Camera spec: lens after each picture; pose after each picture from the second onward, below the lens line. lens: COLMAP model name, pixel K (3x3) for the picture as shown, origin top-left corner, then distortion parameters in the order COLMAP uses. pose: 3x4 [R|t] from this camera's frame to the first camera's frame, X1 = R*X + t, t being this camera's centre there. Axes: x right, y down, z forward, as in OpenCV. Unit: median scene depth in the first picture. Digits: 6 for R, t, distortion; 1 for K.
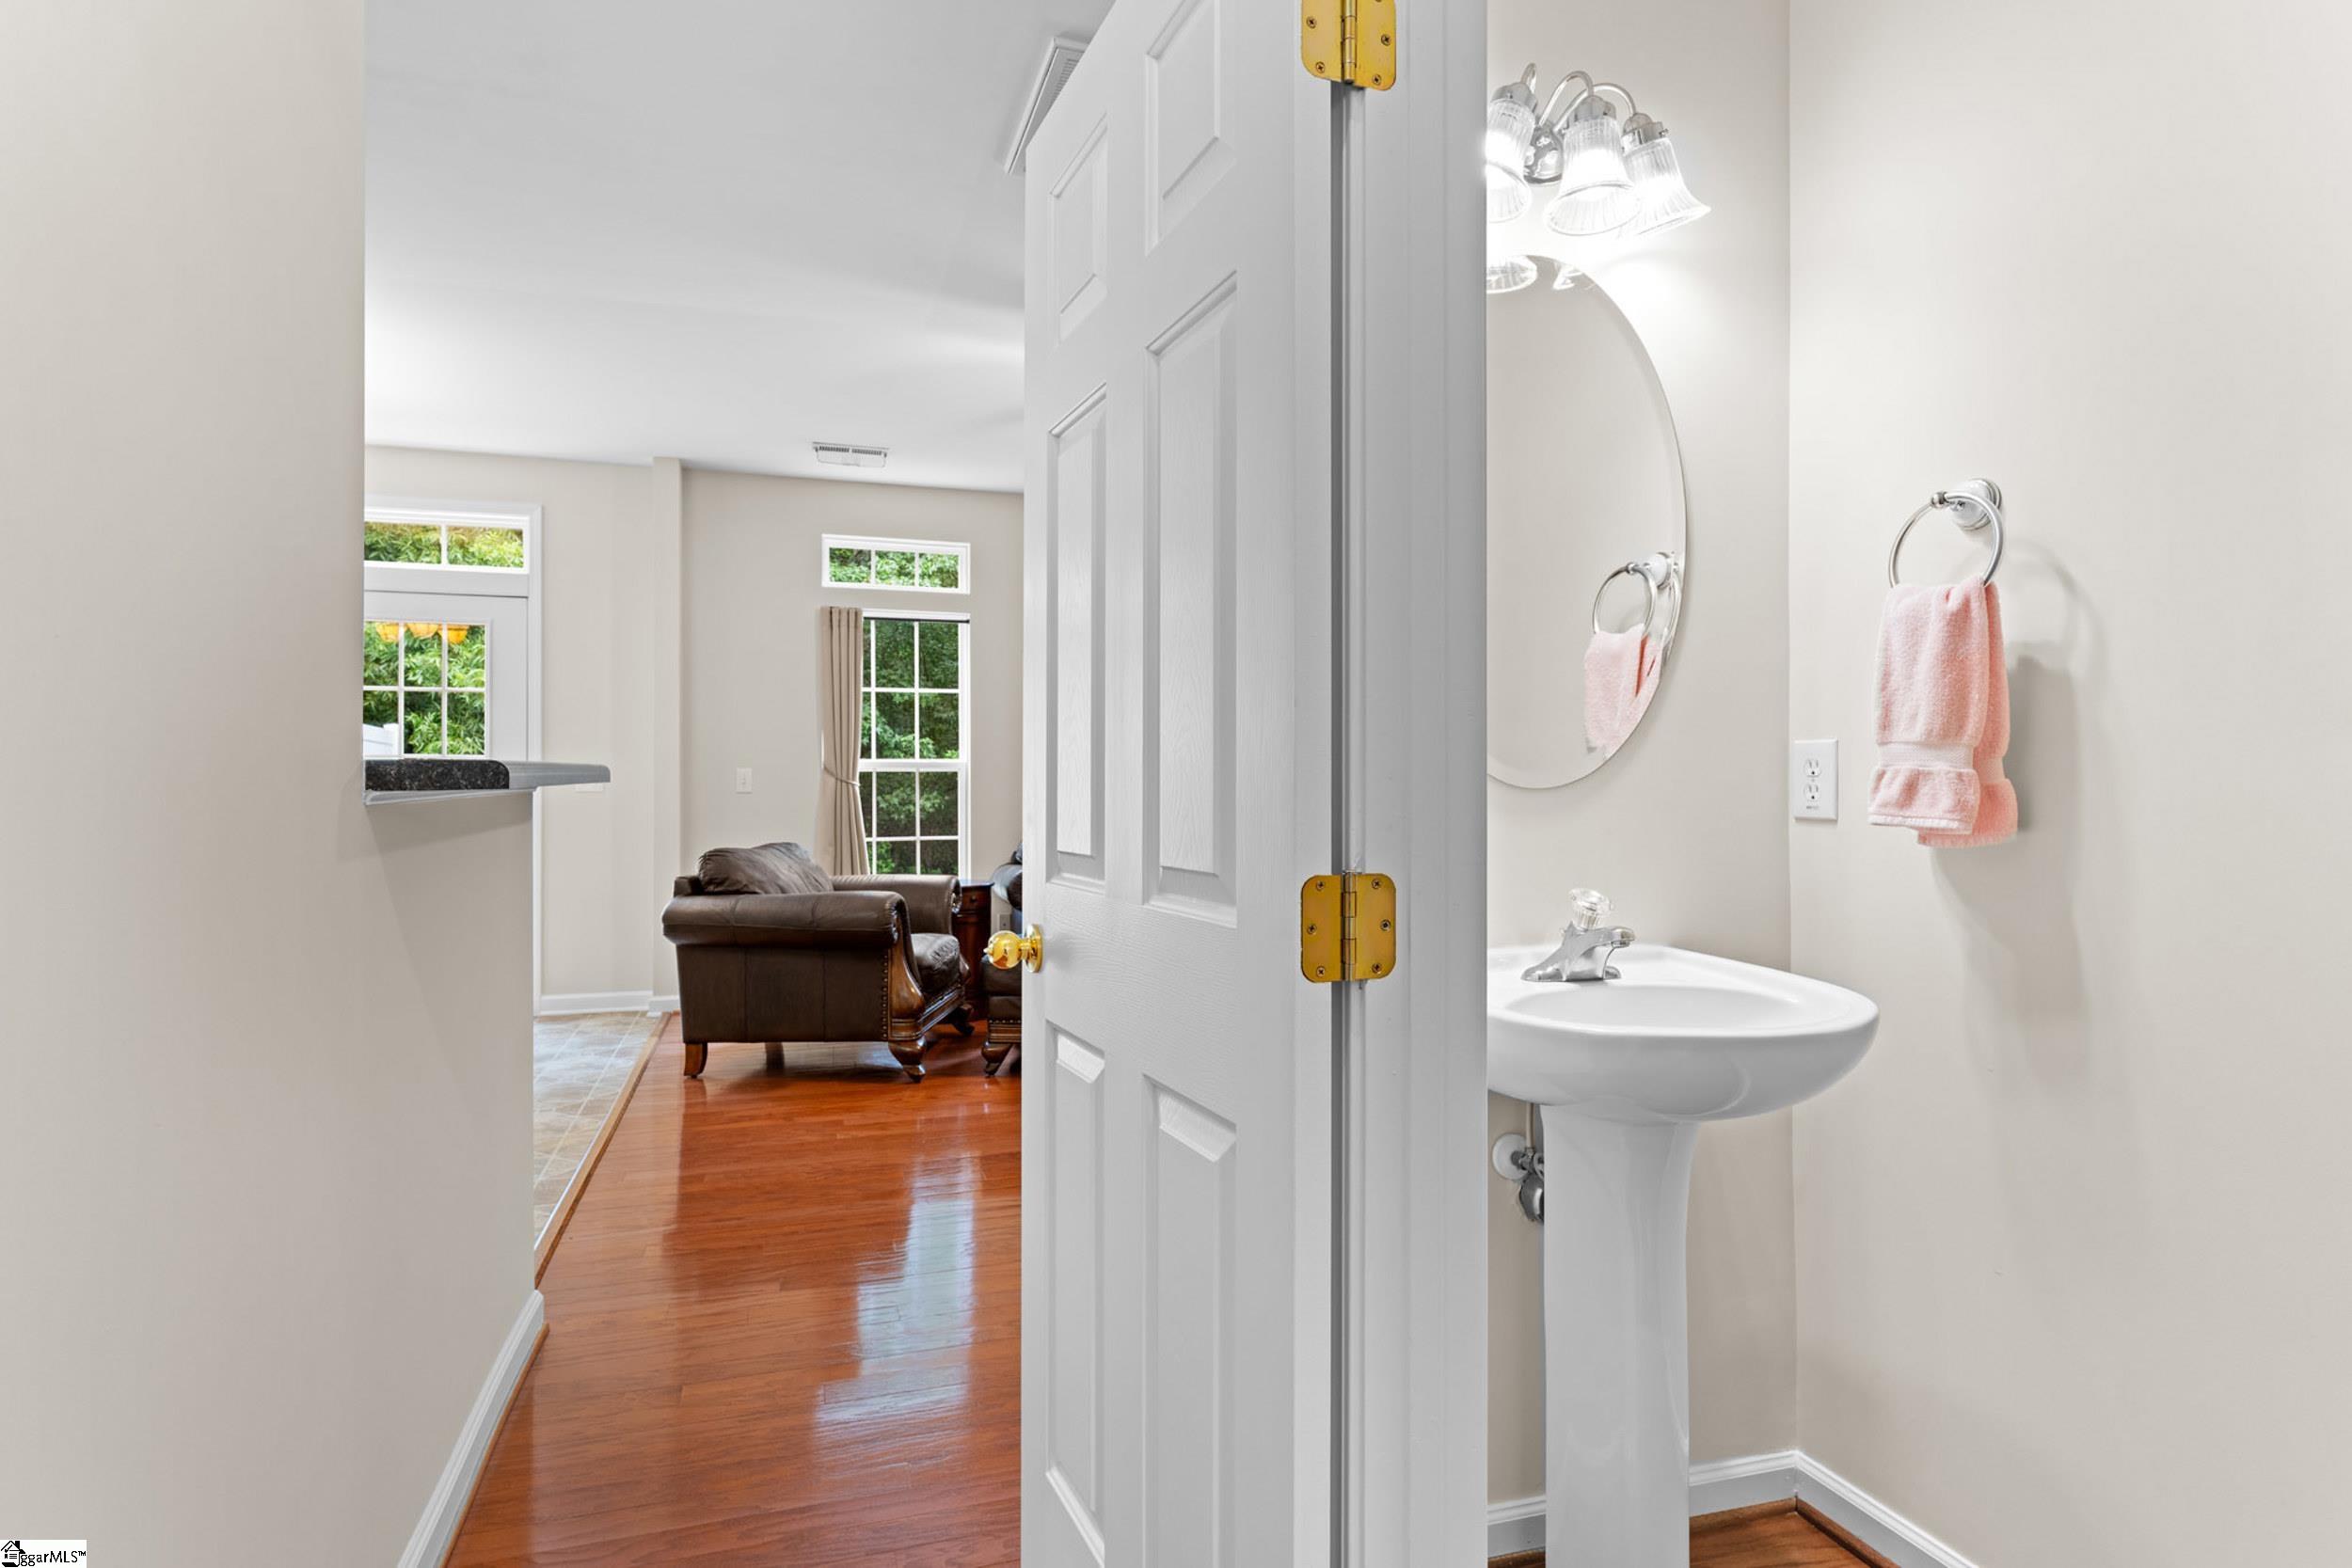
lens RADIAL K [[1193.0, 0, 1181.5], [0, 1193.0, 781.6], [0, 0, 1]] dist [0.003293, 0.000121]
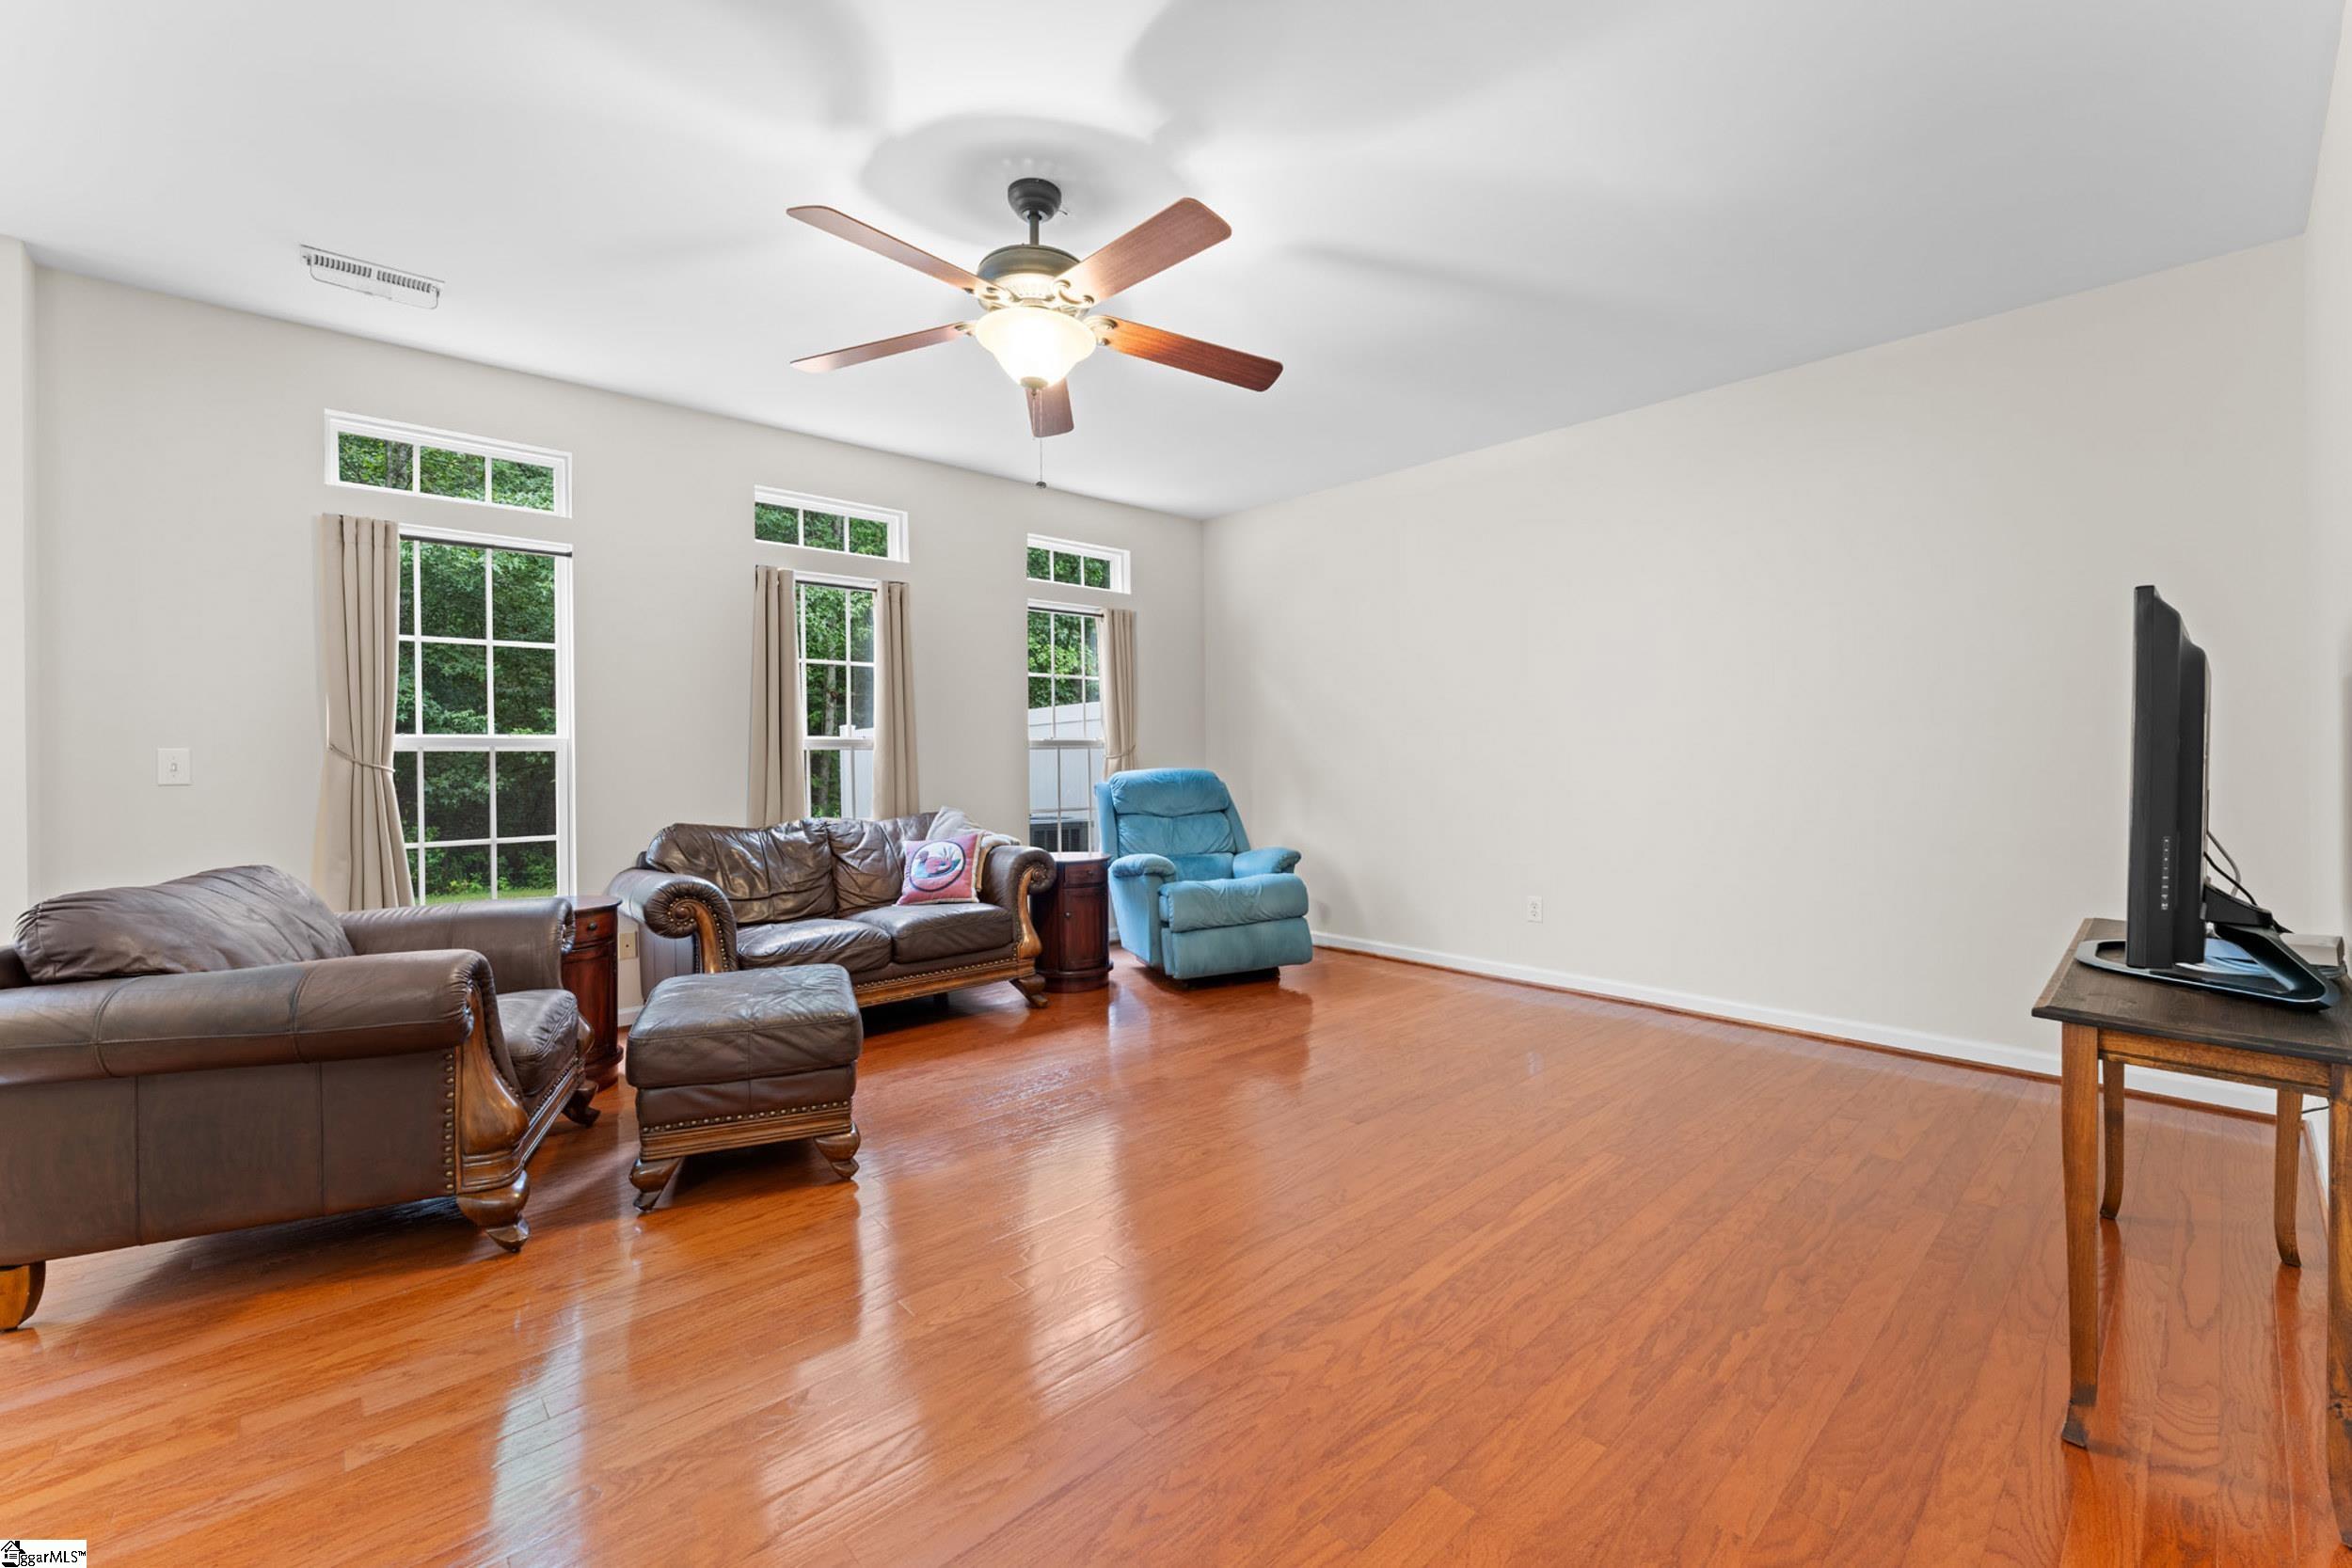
lens RADIAL K [[936.5, 0, 1168.4], [0, 936.5, 763.9], [0, 0, 1]] dist [-0.002261, 0.000574]
pose [[0.910919, -0.007238, 0.412521, -0.088832], [0.004350, 0.999959, 0.007938, -0.004052], [-0.412561, -0.005437, 0.910914, 0.335651]]
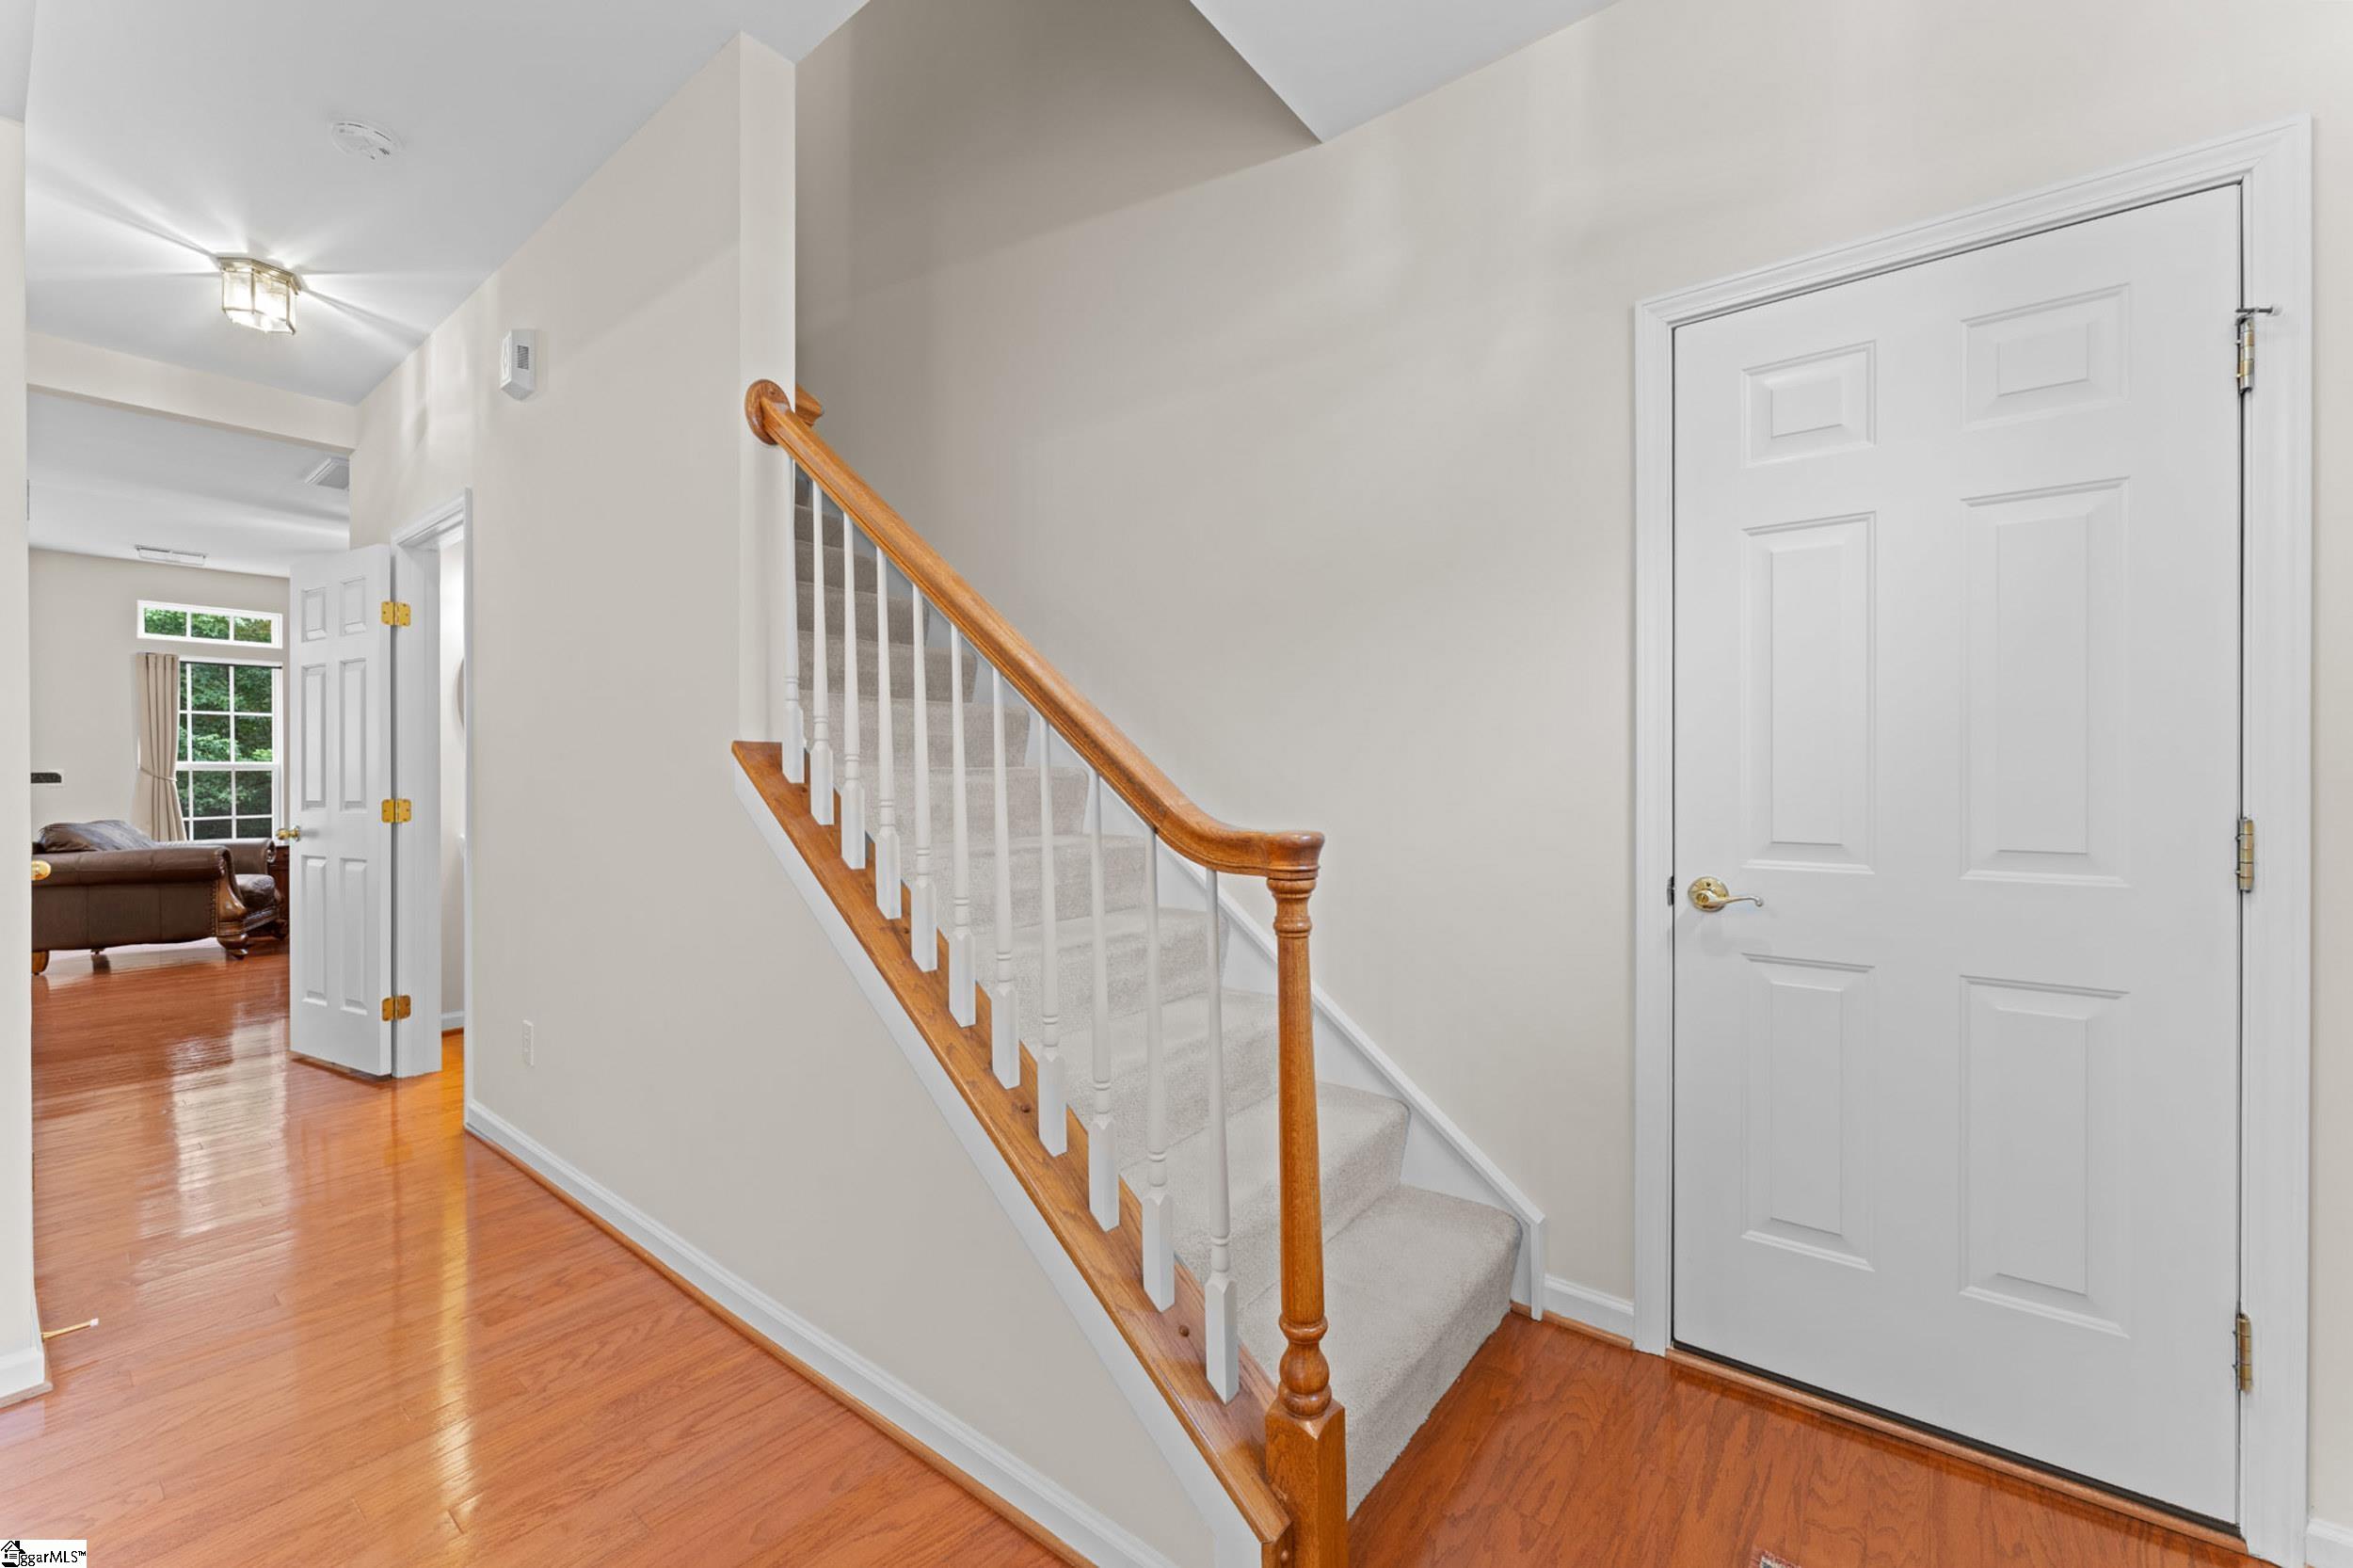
lens RADIAL K [[937.0, 0, 1174.9], [0, 937.0, 771.7], [0, 0, 1]] dist [-0.002261, 0.000574]
pose [[0.832944, -0.004784, 0.553337, 0.113350], [0.004578, 0.999988, 0.001754, -0.004043], [-0.553339, 0.001072, 0.832956, -0.642659]]
